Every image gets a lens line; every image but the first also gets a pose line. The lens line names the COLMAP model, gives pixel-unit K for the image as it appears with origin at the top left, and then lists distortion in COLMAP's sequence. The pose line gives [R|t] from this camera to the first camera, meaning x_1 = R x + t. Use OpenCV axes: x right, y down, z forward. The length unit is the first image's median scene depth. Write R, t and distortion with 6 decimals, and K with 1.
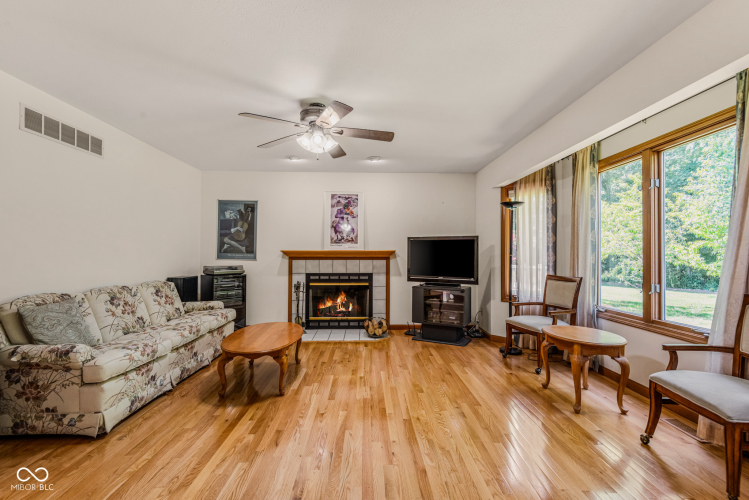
lens RADIAL K [[345.0, 0, 374.5], [0, 345.0, 258.8], [0, 0, 1]] dist [0.029101, -0.017503]
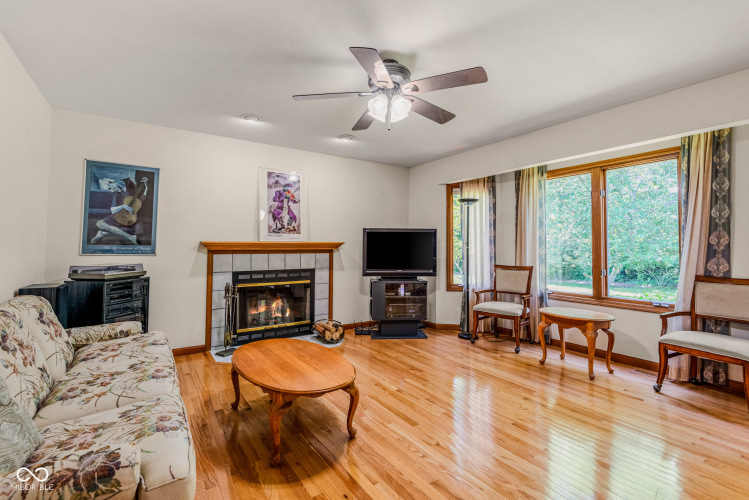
lens RADIAL K [[346.8, 0, 374.5], [0, 346.8, 250.0], [0, 0, 1]] dist [0.024159, -0.017688]
pose [[0.844294, -0.003730, 0.535868, -0.352211], [0.005185, 0.999986, -0.001208, -0.003479], [-0.535855, 0.003798, 0.844301, 0.193202]]
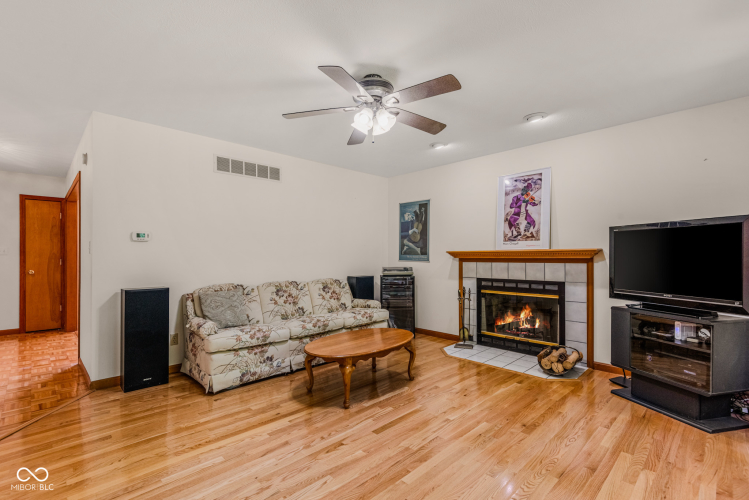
lens RADIAL K [[347.5, 0, 368.4], [0, 347.5, 261.6], [0, 0, 1]] dist [0.027985, -0.000228]
pose [[0.673420, 0.007254, -0.739224, 0.257216], [-0.005921, 0.999973, 0.004419, -0.000479], [0.739236, 0.001401, 0.673445, 0.235337]]
